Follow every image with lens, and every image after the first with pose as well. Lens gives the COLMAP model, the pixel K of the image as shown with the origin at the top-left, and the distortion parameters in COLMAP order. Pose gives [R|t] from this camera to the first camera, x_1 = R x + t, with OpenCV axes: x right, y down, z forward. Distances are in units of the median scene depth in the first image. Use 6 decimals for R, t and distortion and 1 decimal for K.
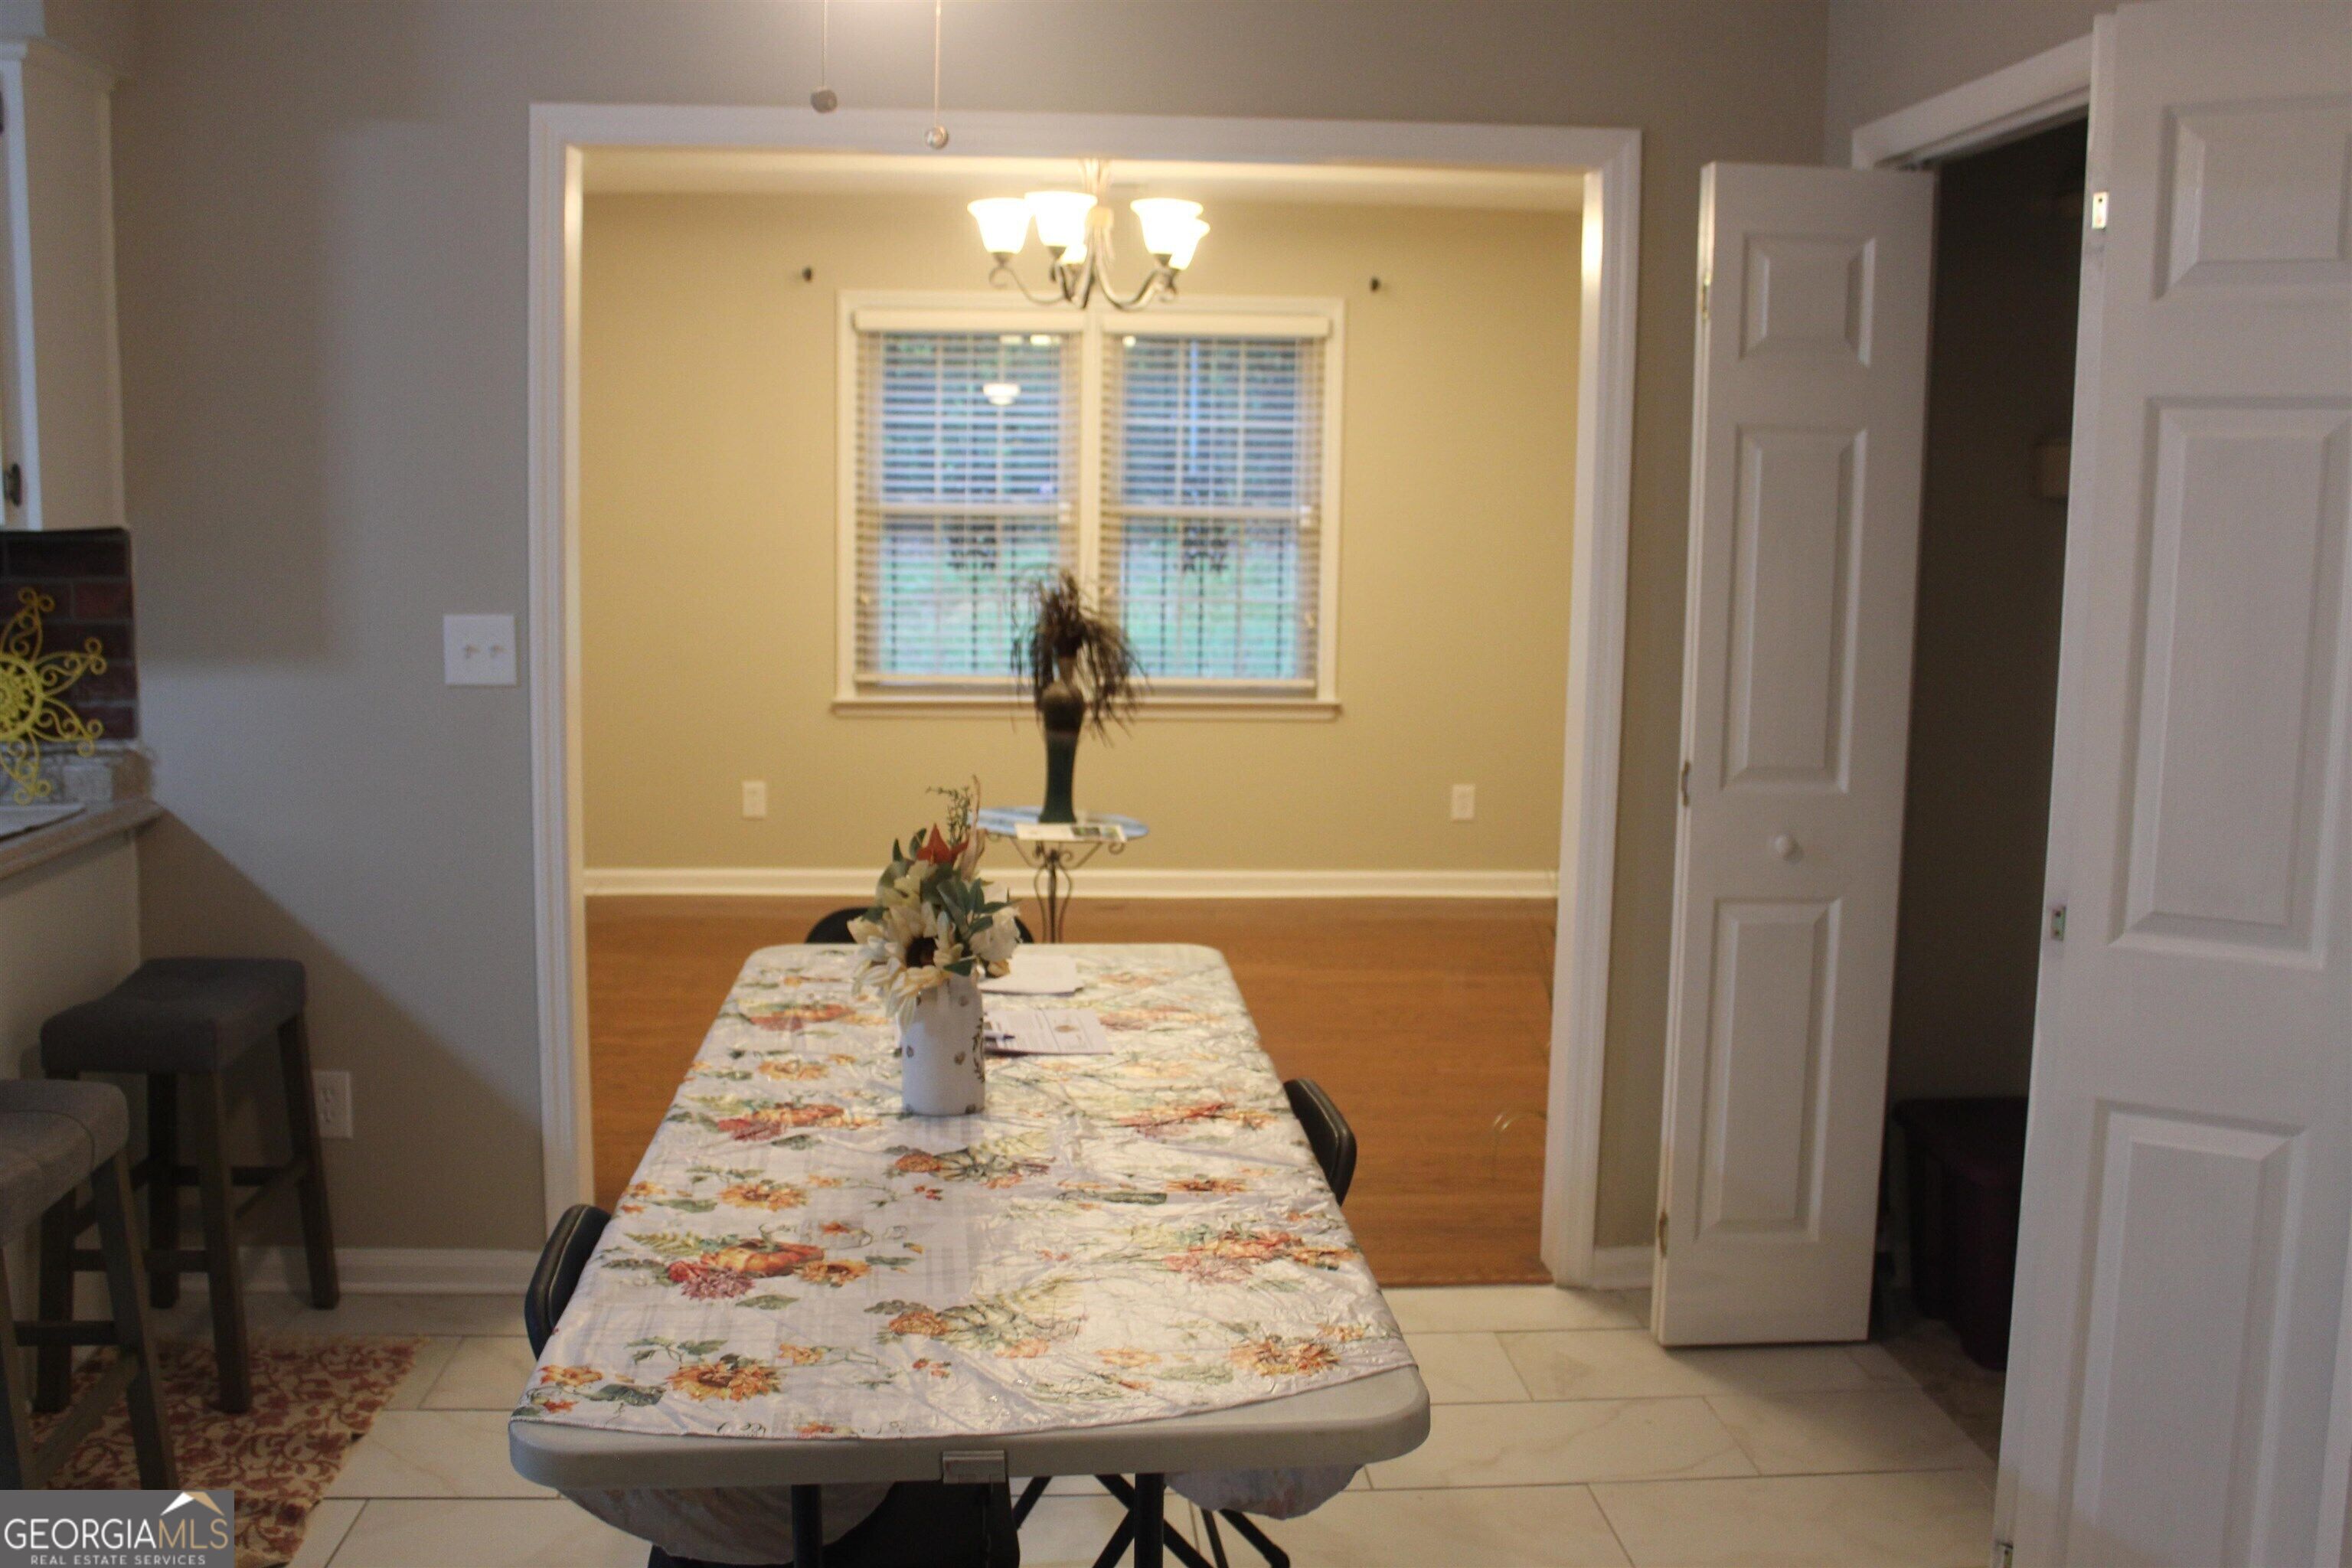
lens RADIAL K [[2168.6, 0, 1197.3], [0, 2168.6, 759.0], [0, 0, 1]] dist [-0.097648, 0.000000]
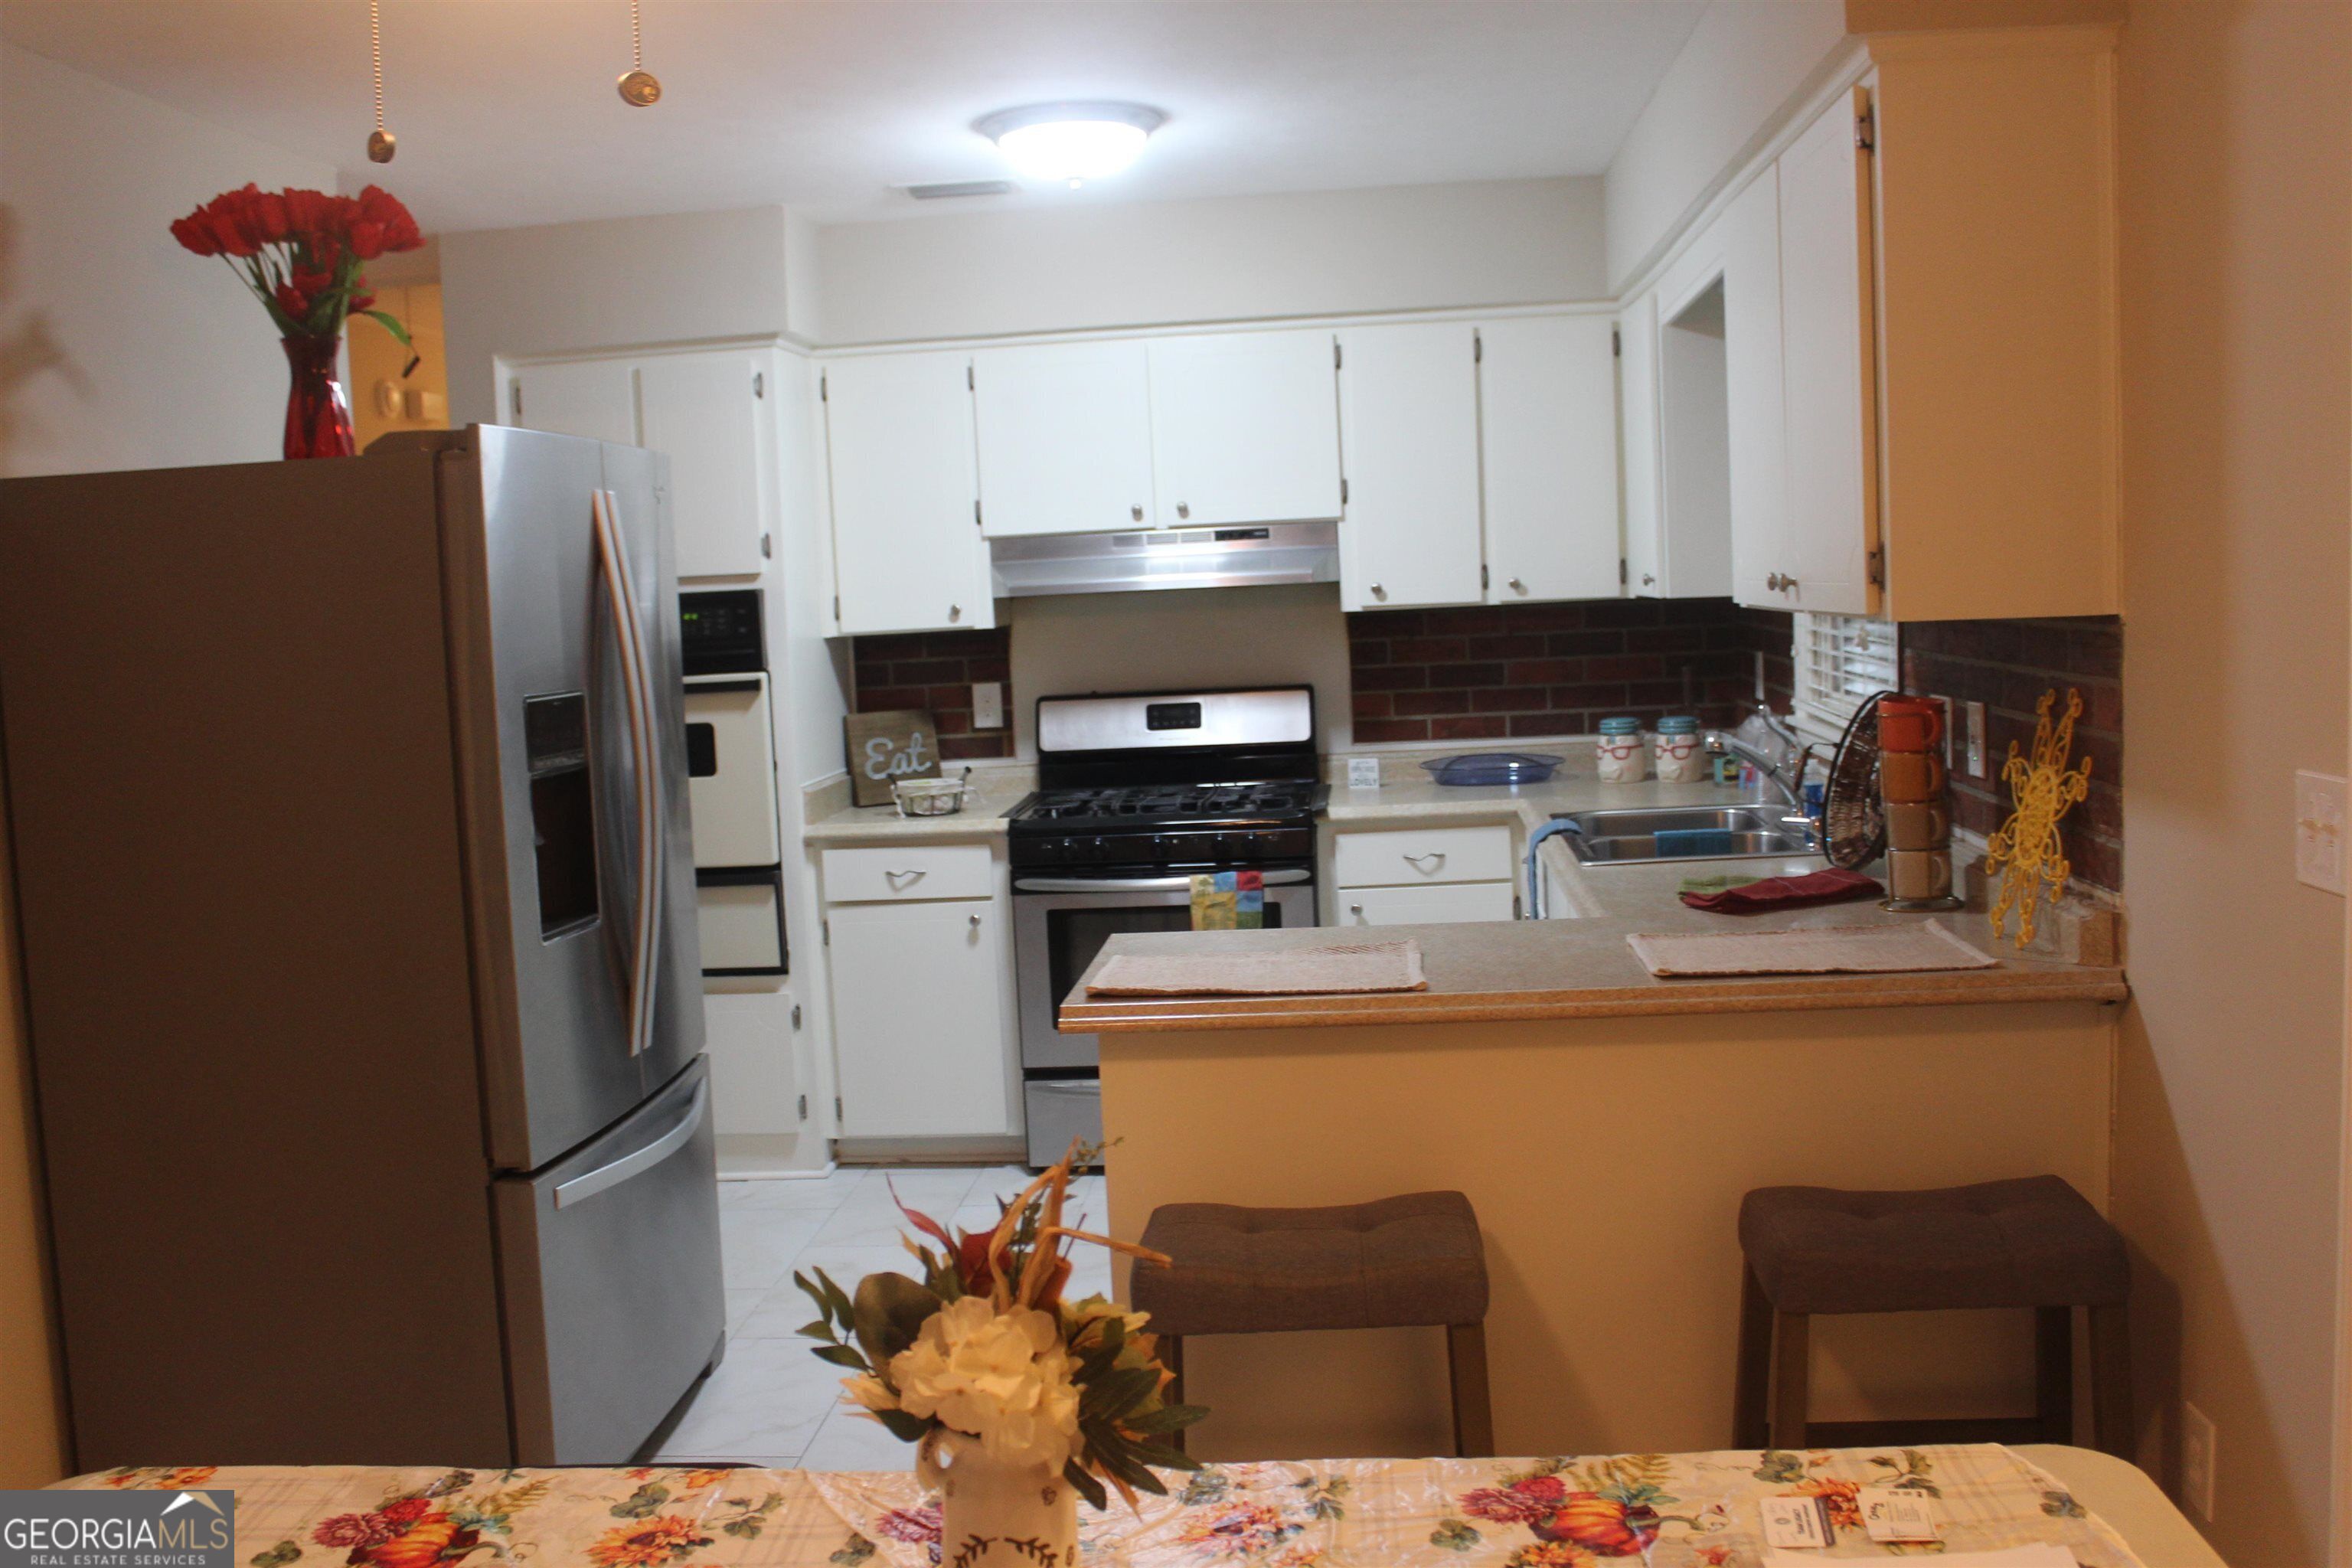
lens RADIAL K [[2168.6, 0, 1162.5], [0, 2168.6, 776.8], [0, 0, 1]] dist [-0.097648, 0.000000]
pose [[-0.155281, 0.084485, -0.984251, 0.149657], [-0.086727, 0.991323, 0.098775, -0.047972], [0.984056, 0.100699, -0.146606, 0.382496]]
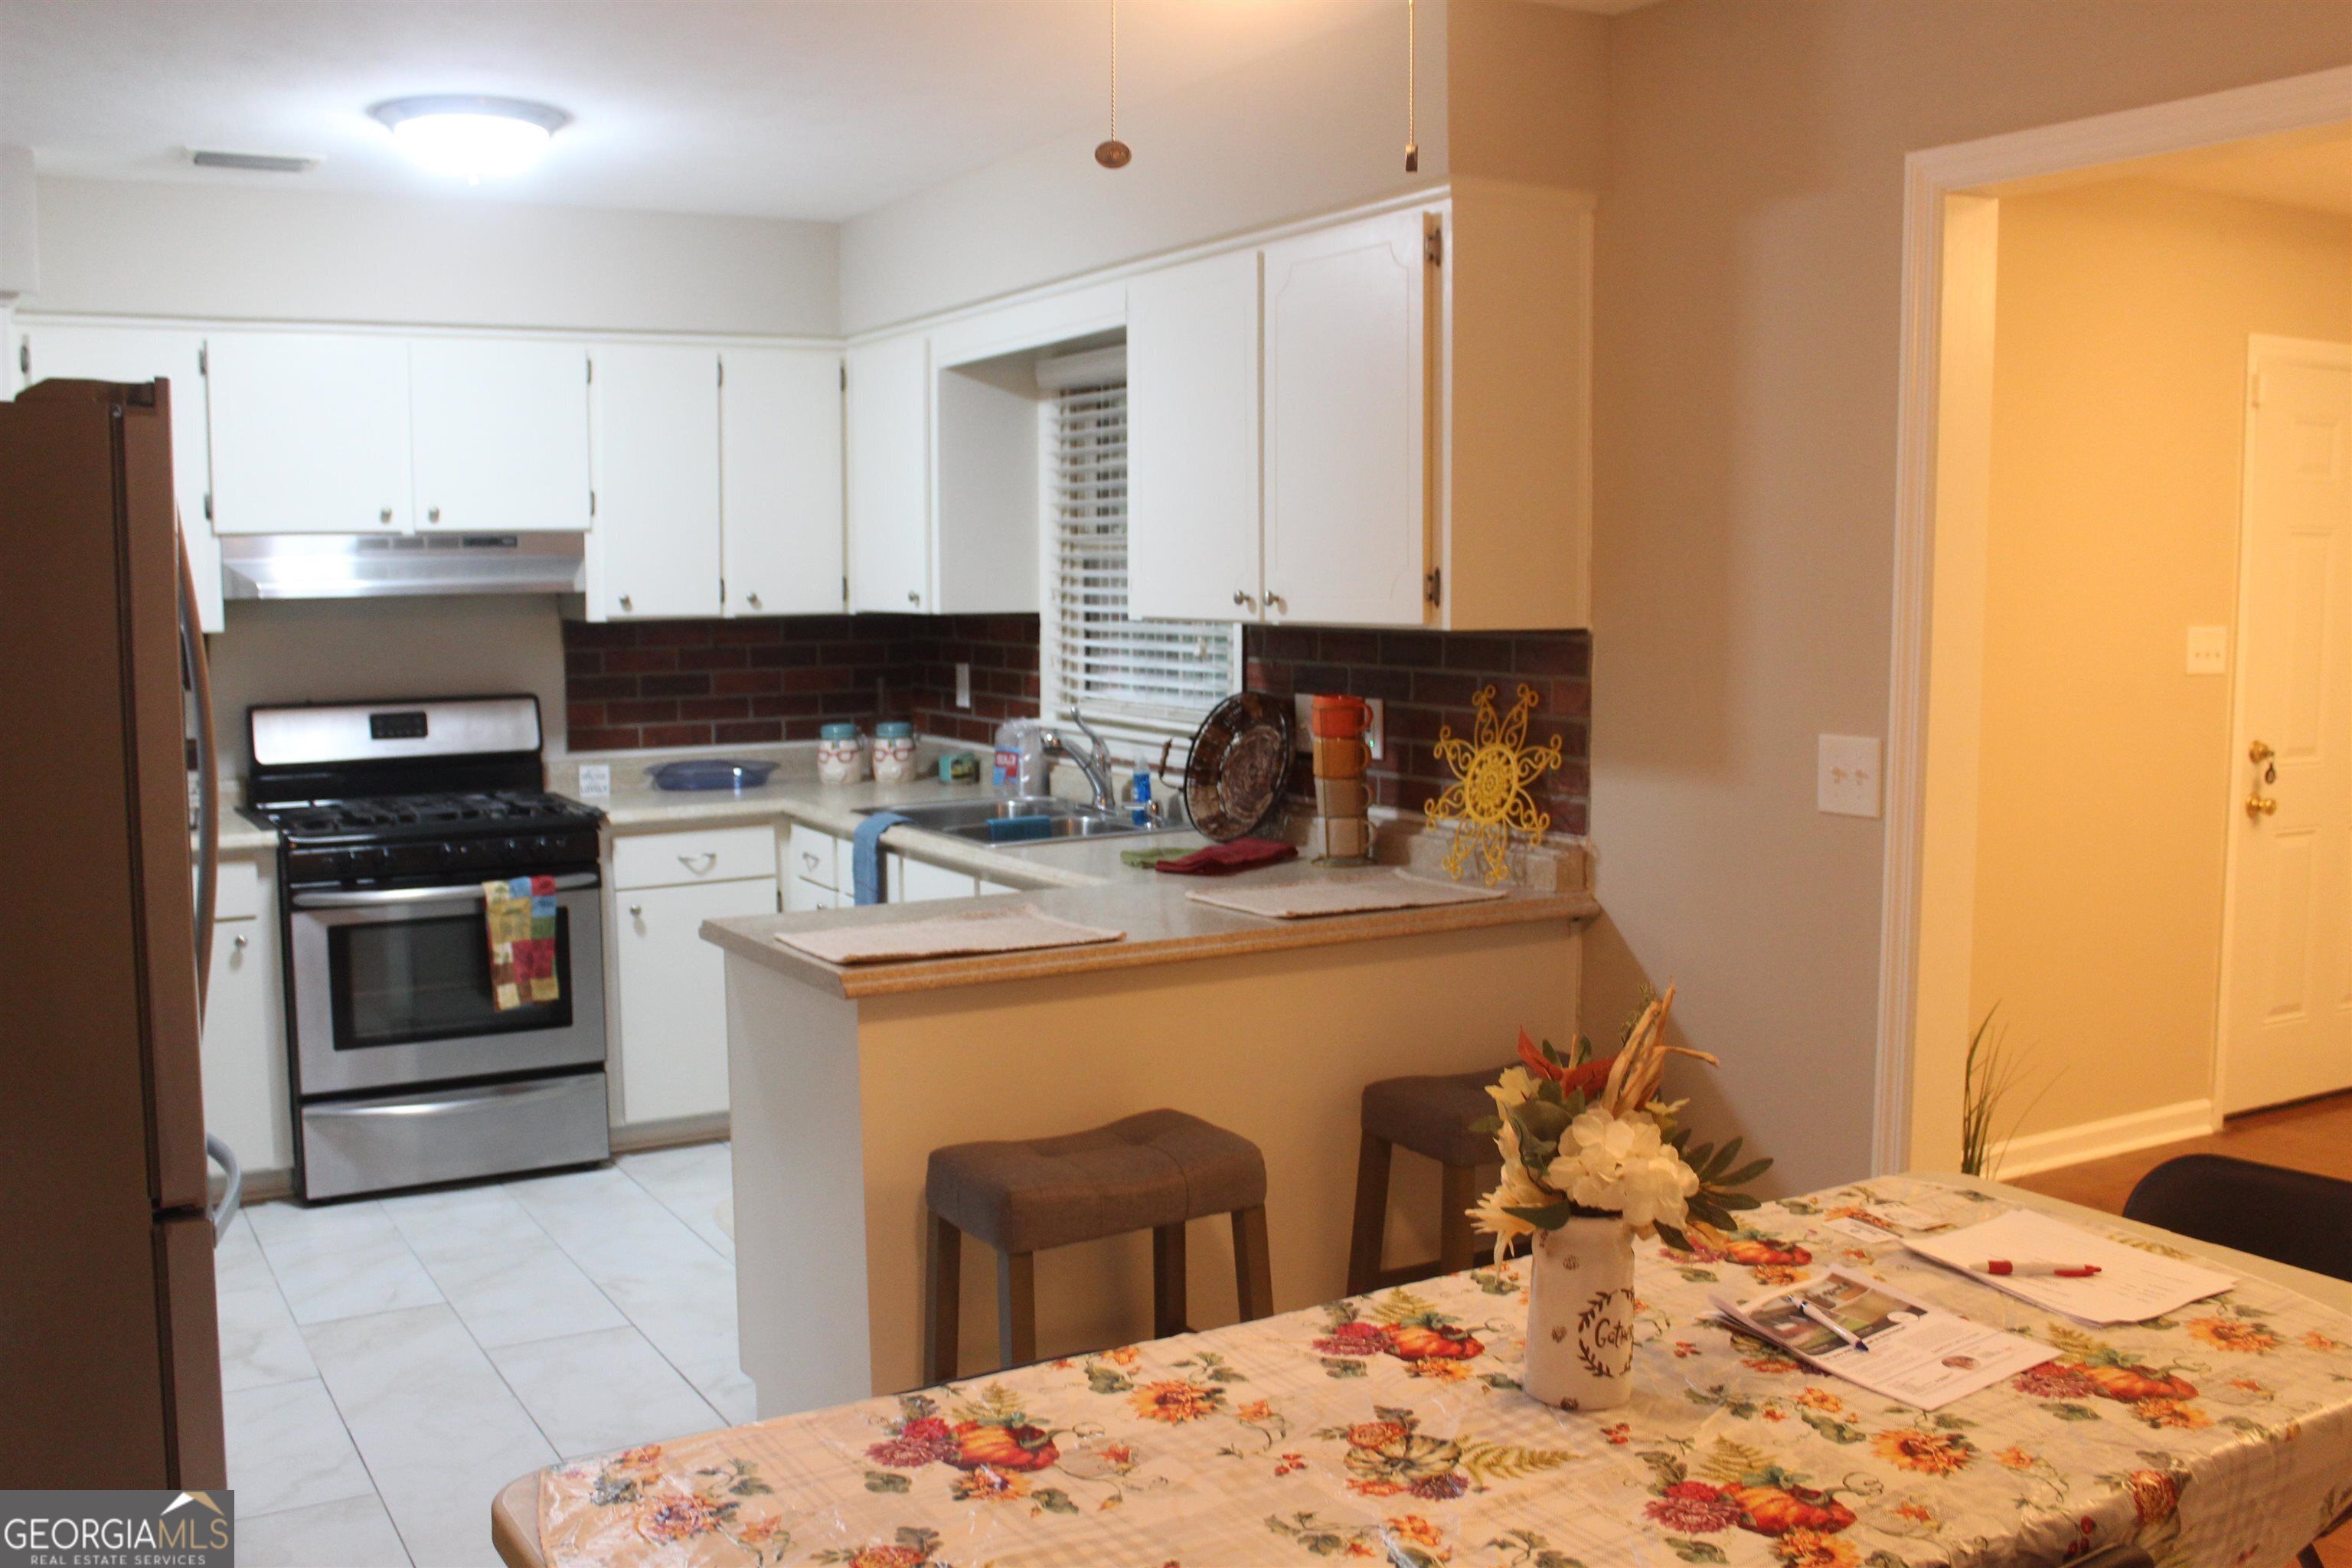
lens RADIAL K [[2168.6, 0, 1174.6], [0, 2168.6, 765.5], [0, 0, 1]] dist [-0.097648, 0.000000]
pose [[0.435823, 0.063912, -0.897760, 0.171853], [-0.104221, 0.994349, 0.020194, -0.021696], [0.893978, 0.084764, 0.440021, 0.179389]]
